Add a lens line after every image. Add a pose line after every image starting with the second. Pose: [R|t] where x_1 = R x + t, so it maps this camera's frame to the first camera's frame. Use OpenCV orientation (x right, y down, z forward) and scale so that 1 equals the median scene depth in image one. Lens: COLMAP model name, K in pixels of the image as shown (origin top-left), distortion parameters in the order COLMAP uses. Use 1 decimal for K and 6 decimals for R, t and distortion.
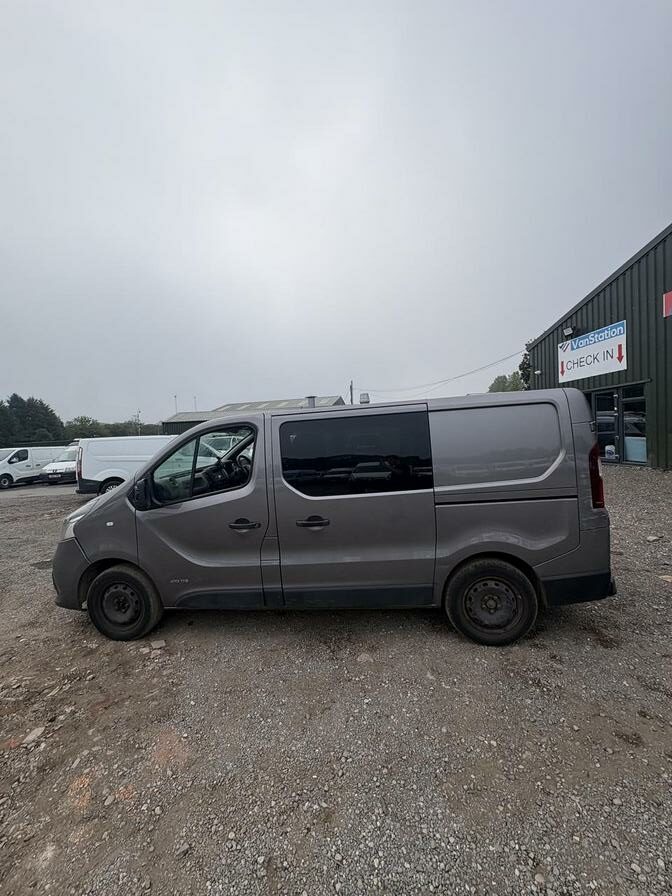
lens RADIAL K [[356.8, 0, 340.6], [0, 356.8, 449.9], [0, 0, 1]] dist [0.000475, 0.000878]
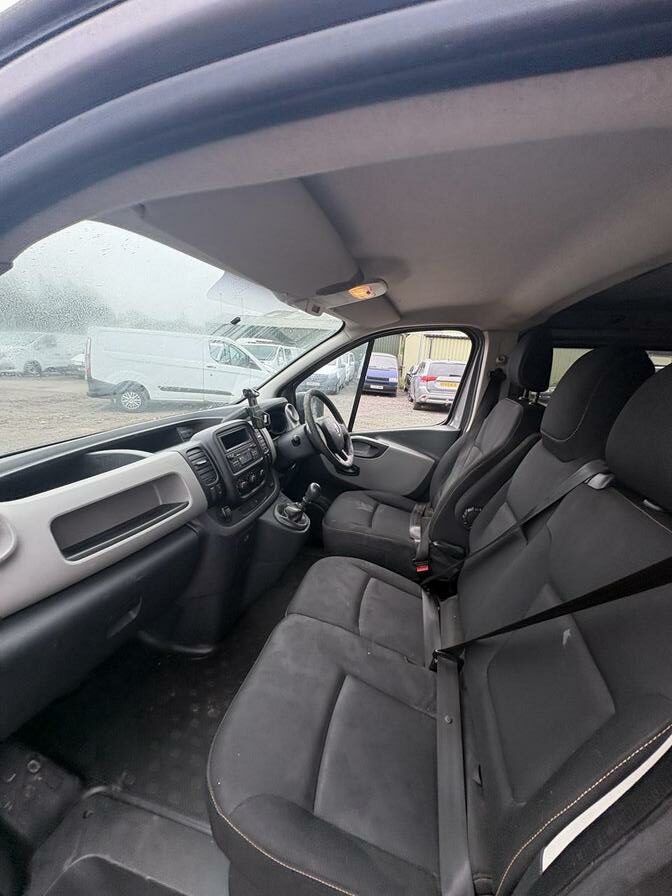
lens RADIAL K [[356.8, 0, 333.3], [0, 356.8, 444.9], [0, 0, 1]] dist [0.000475, 0.000878]
pose [[0.983996, 0.140504, -0.109593, -0.083911], [-0.115365, 0.971058, 0.209133, -0.003238], [0.135805, -0.193143, 0.971727, 0.255082]]
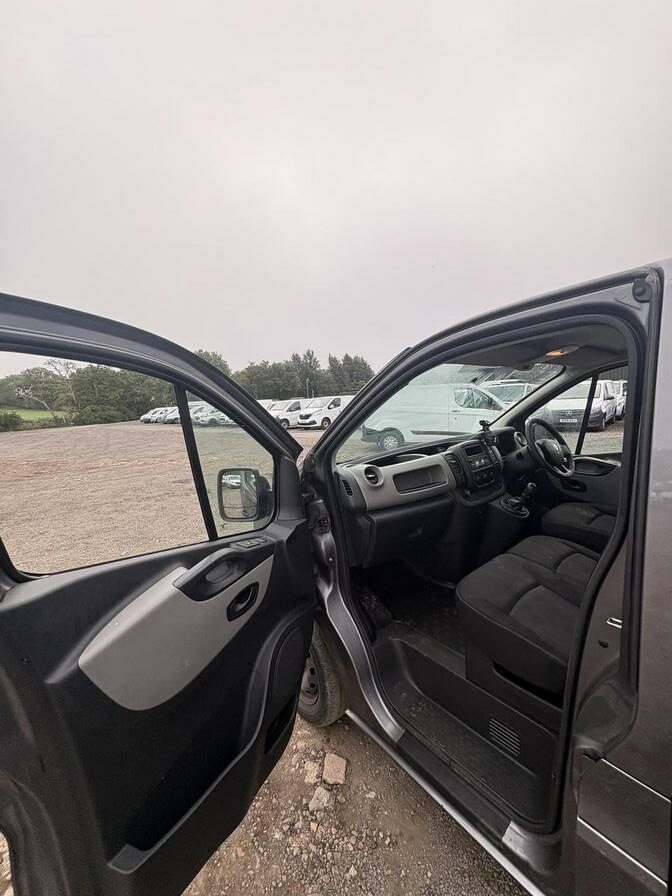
lens RADIAL K [[356.8, 0, 337.7], [0, 356.8, 449.6], [0, 0, 1]] dist [0.000475, 0.000878]
pose [[0.715410, 0.111580, -0.689738, -0.052885], [-0.014780, 0.989362, 0.144720, -0.003671], [0.698549, -0.093340, 0.709449, 0.187246]]
